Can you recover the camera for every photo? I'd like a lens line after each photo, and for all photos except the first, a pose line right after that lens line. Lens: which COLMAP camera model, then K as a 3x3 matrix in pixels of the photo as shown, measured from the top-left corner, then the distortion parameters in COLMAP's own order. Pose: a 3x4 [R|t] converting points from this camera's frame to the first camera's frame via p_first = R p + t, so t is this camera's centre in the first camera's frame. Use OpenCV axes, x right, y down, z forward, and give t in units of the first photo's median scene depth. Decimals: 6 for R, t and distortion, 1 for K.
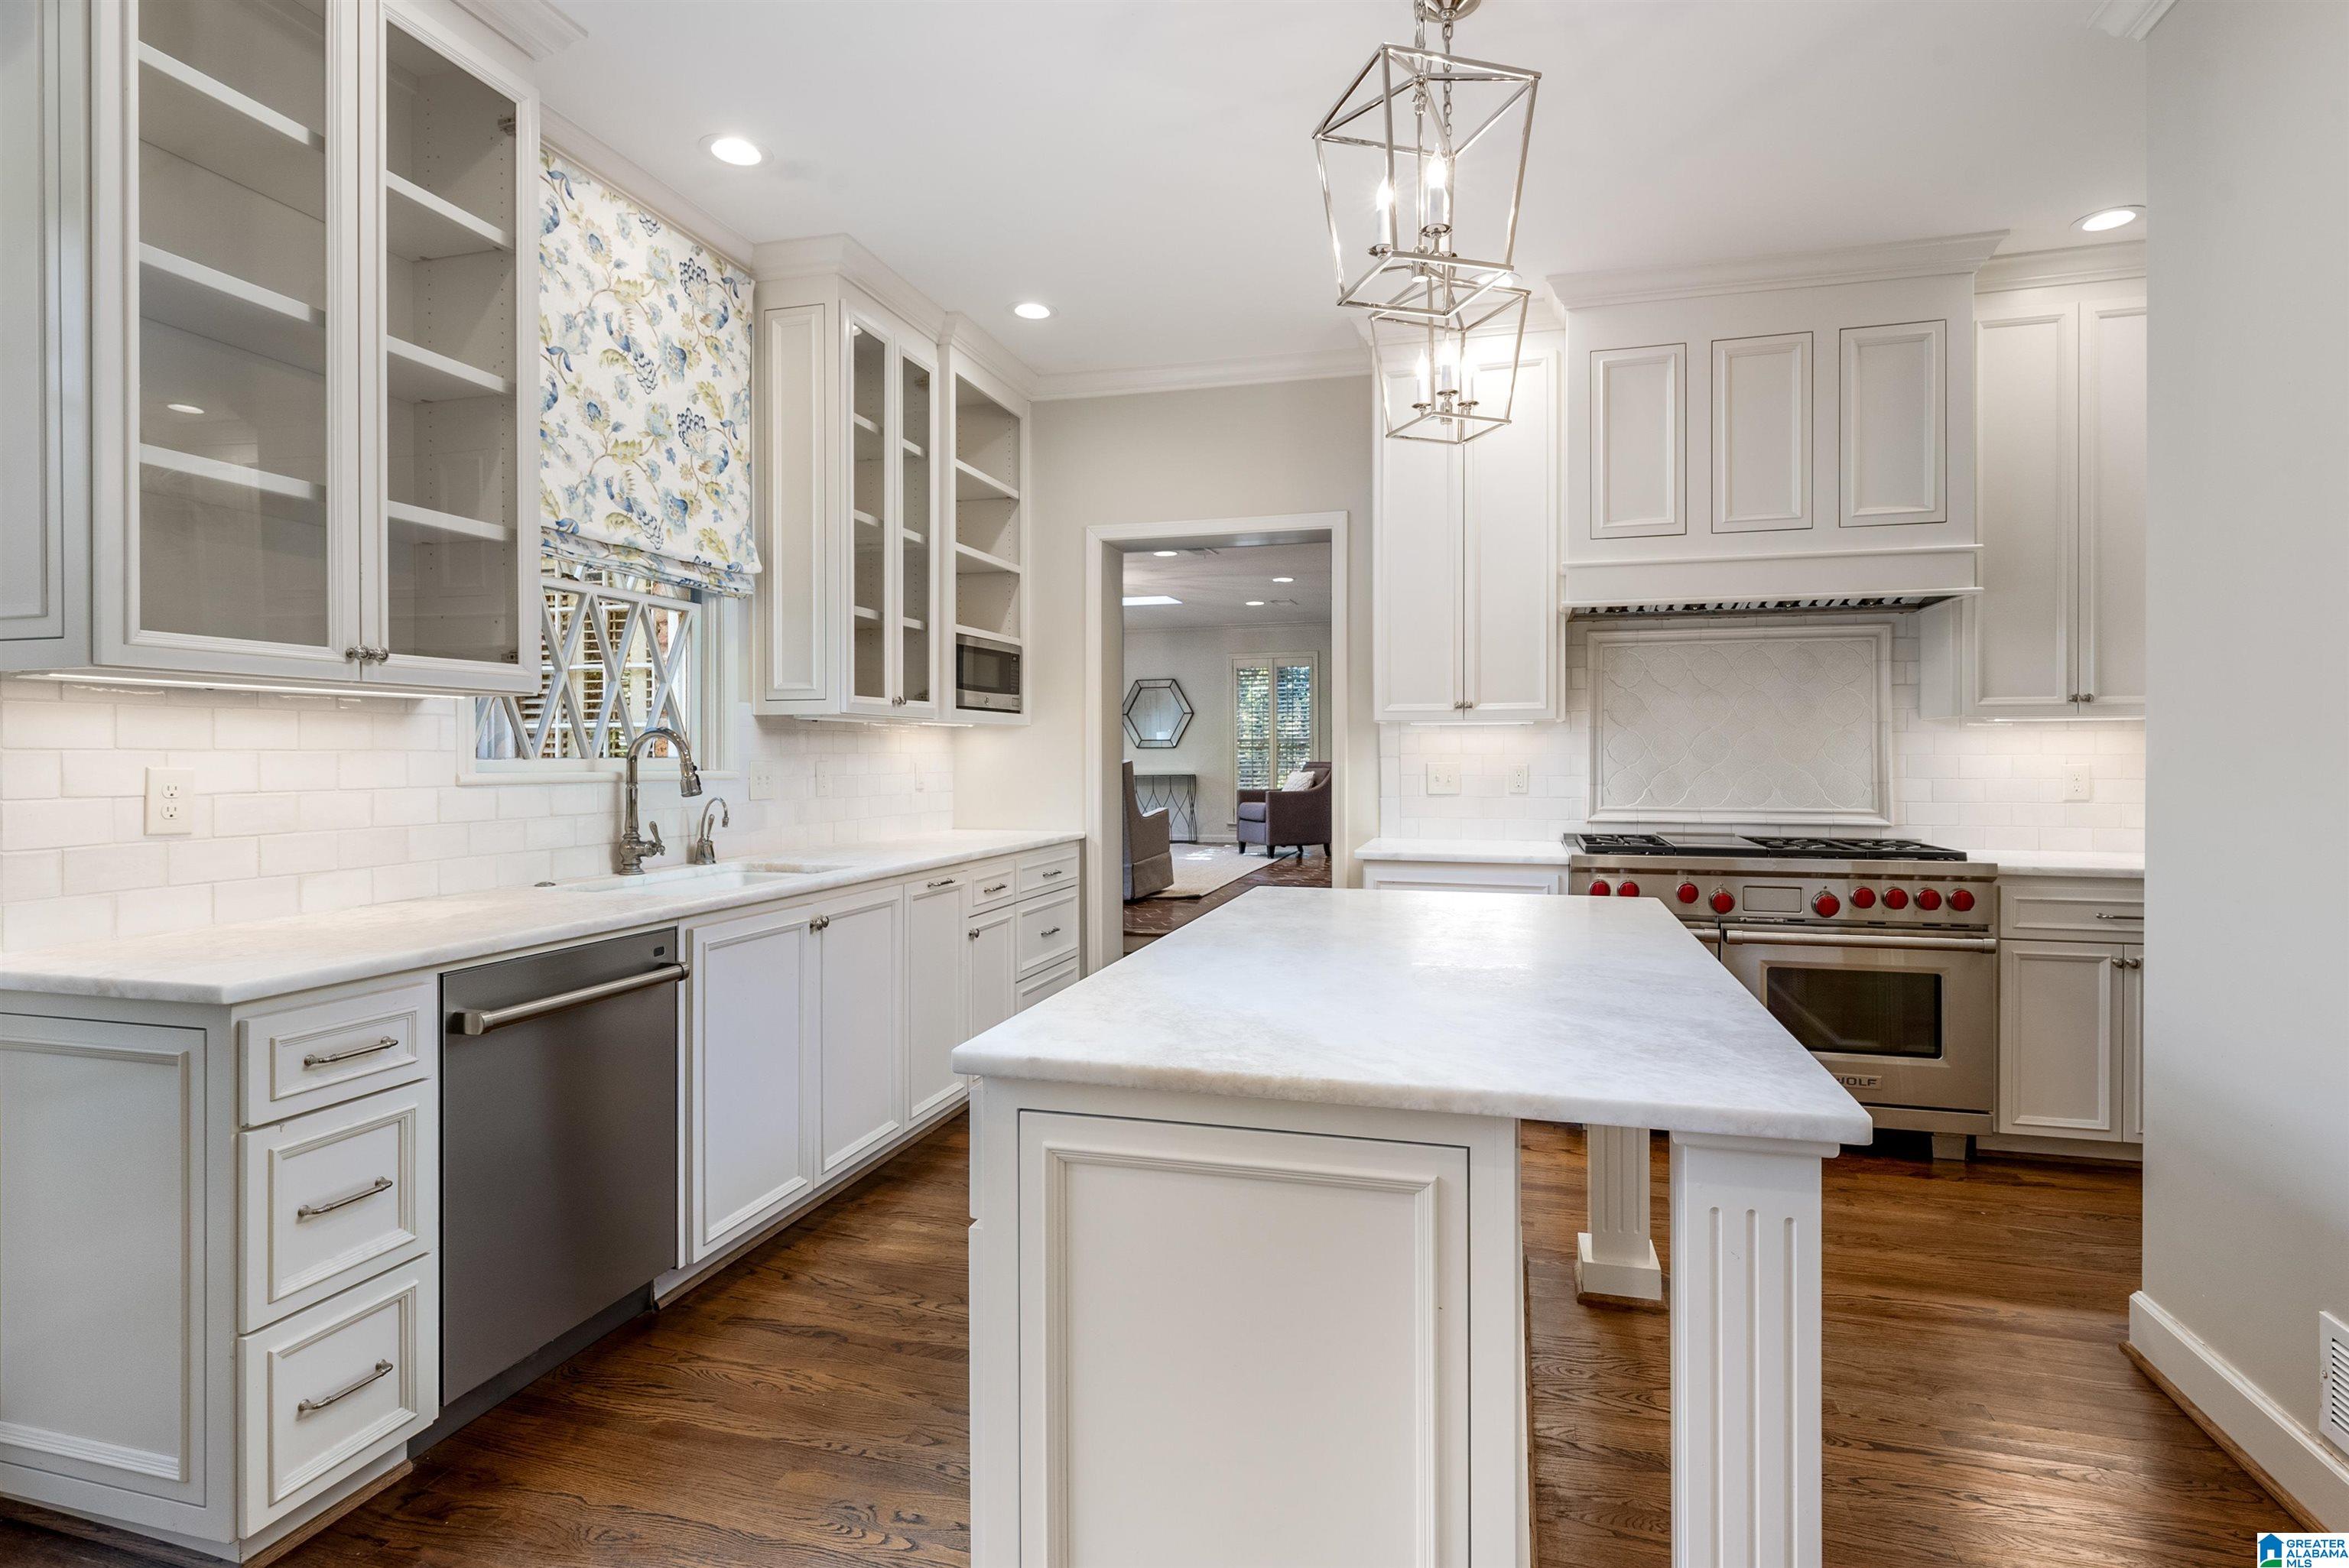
lens RADIAL K [[1160.9, 0, 1193.1], [0, 1160.9, 753.8], [0, 0, 1]] dist [0.008953, -0.001035]
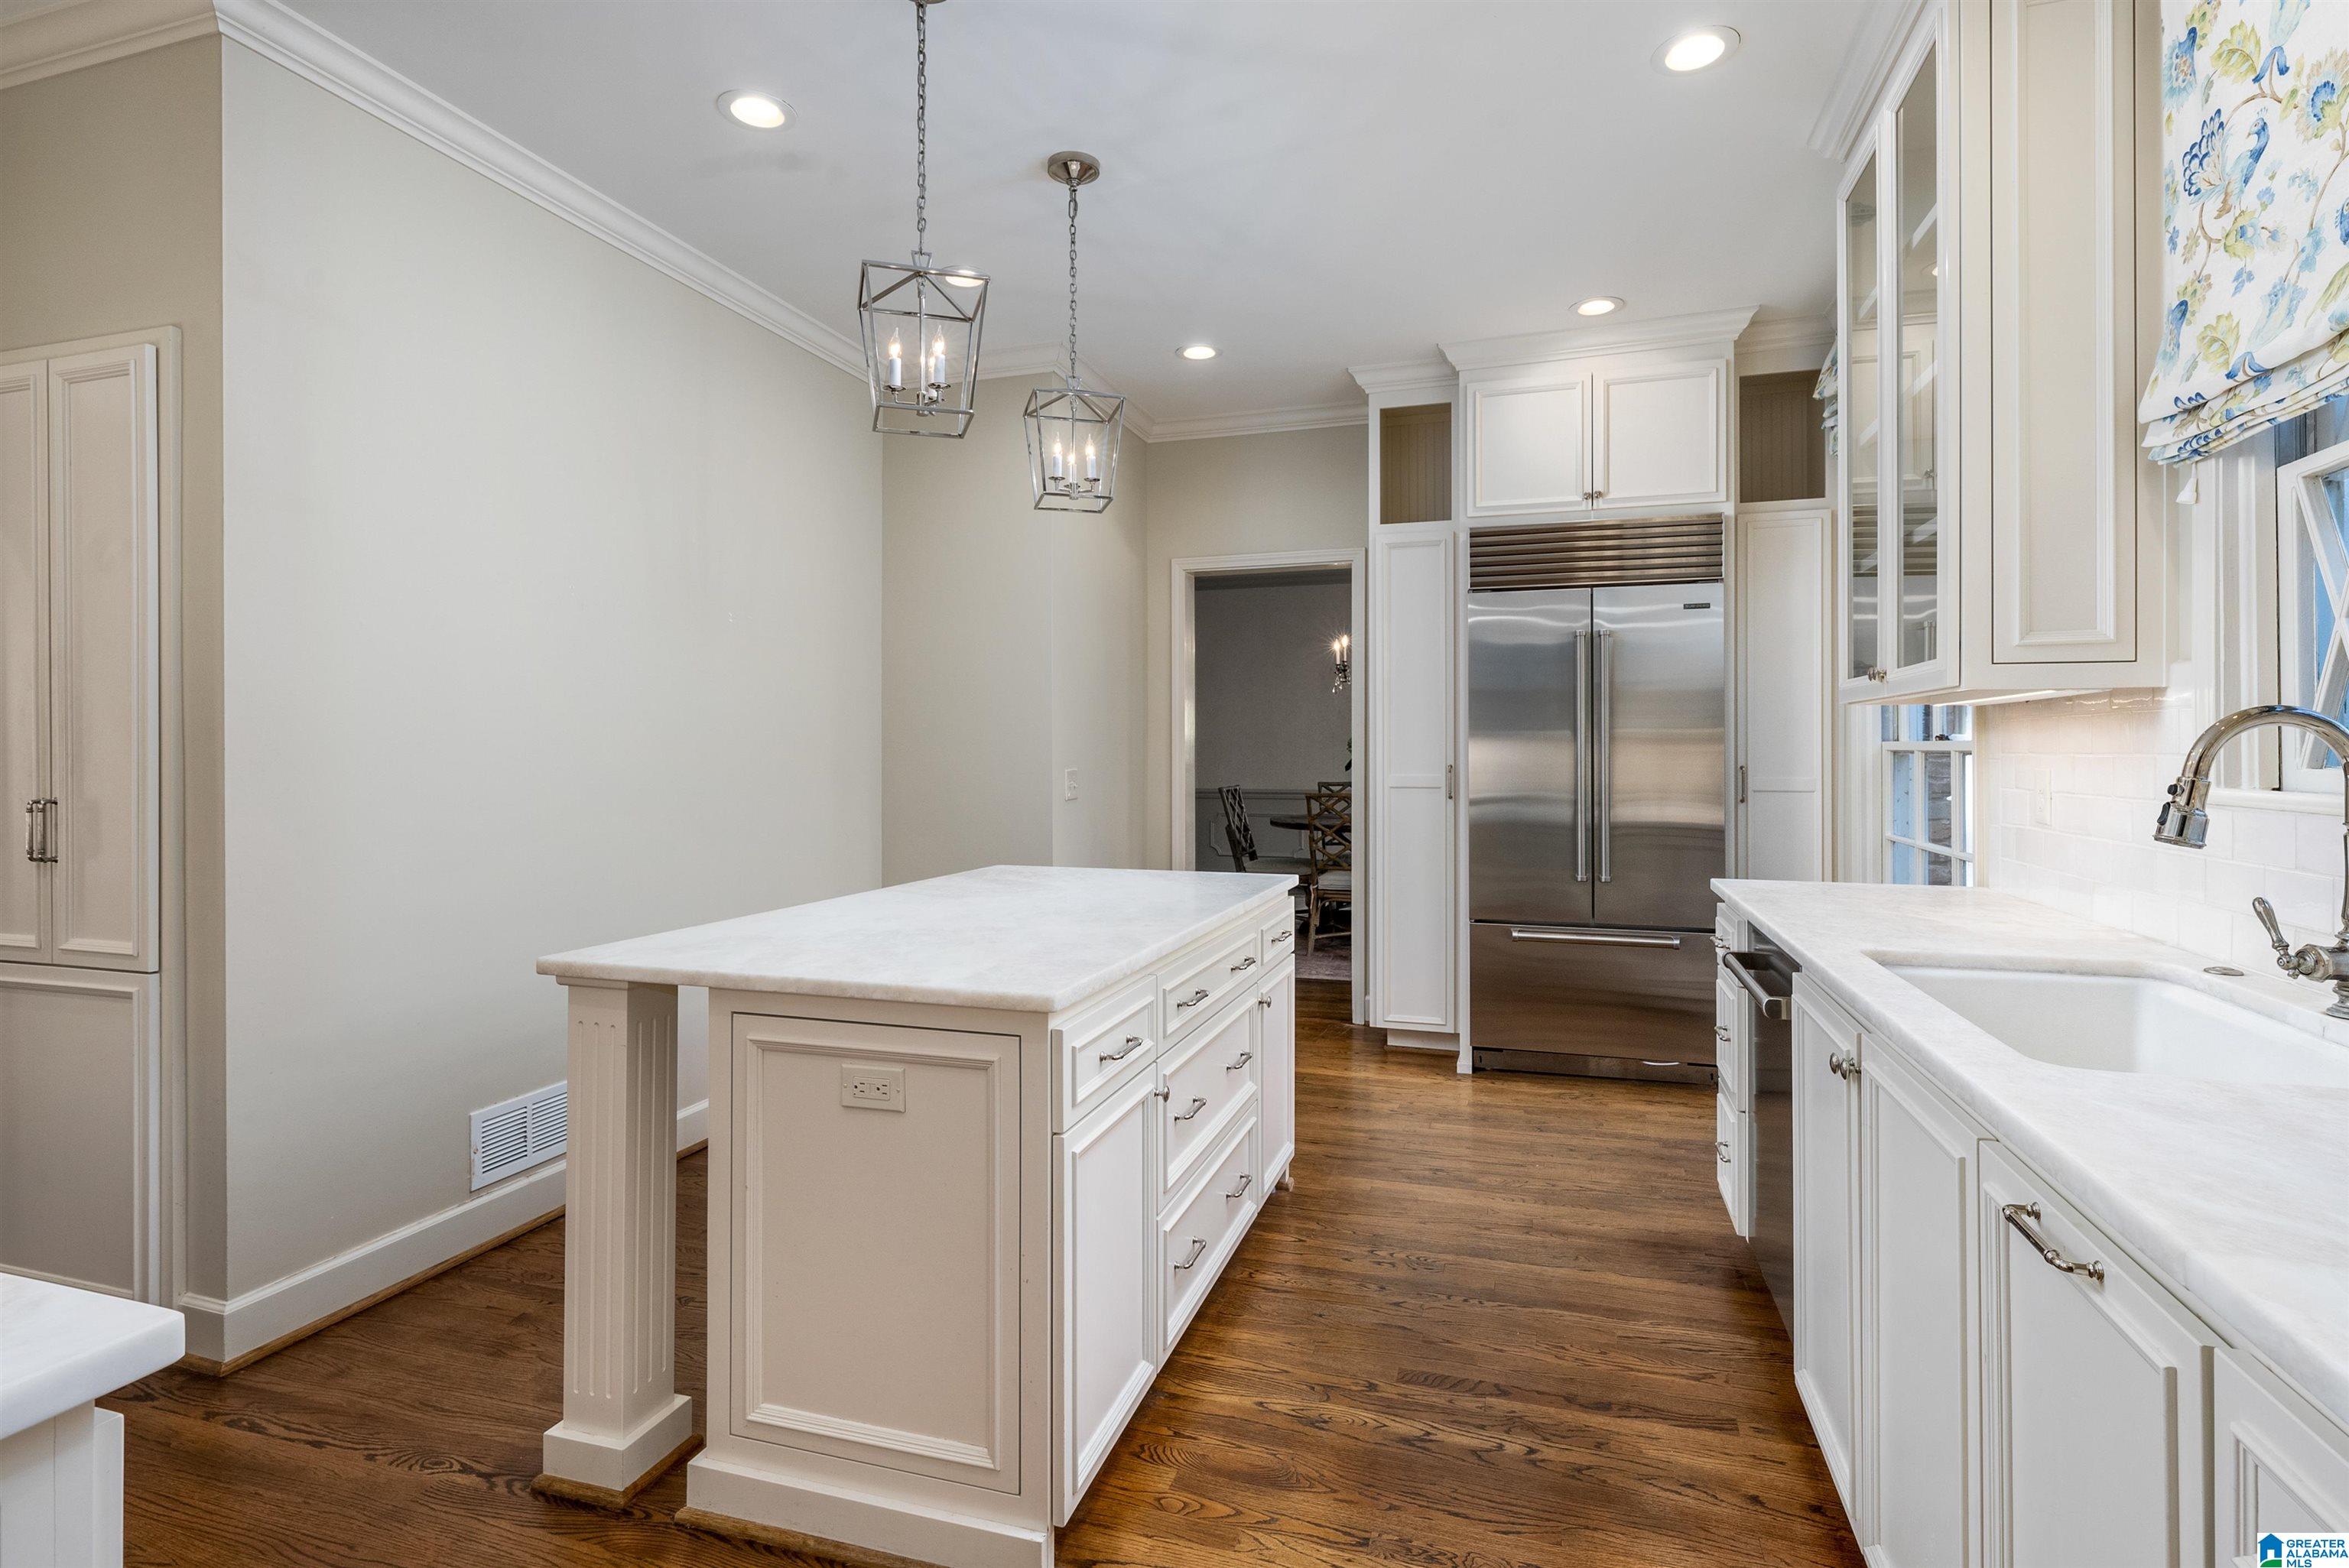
lens RADIAL K [[1150.5, 0, 1188.5], [0, 1150.5, 744.8], [0, 0, 1]] dist [-0.001071, -0.000355]
pose [[-0.999325, 0.000421, 0.036741, -0.024461], [0.000286, 0.999993, -0.003680, -0.004690], [-0.036742, -0.003667, -0.999318, 1.337966]]
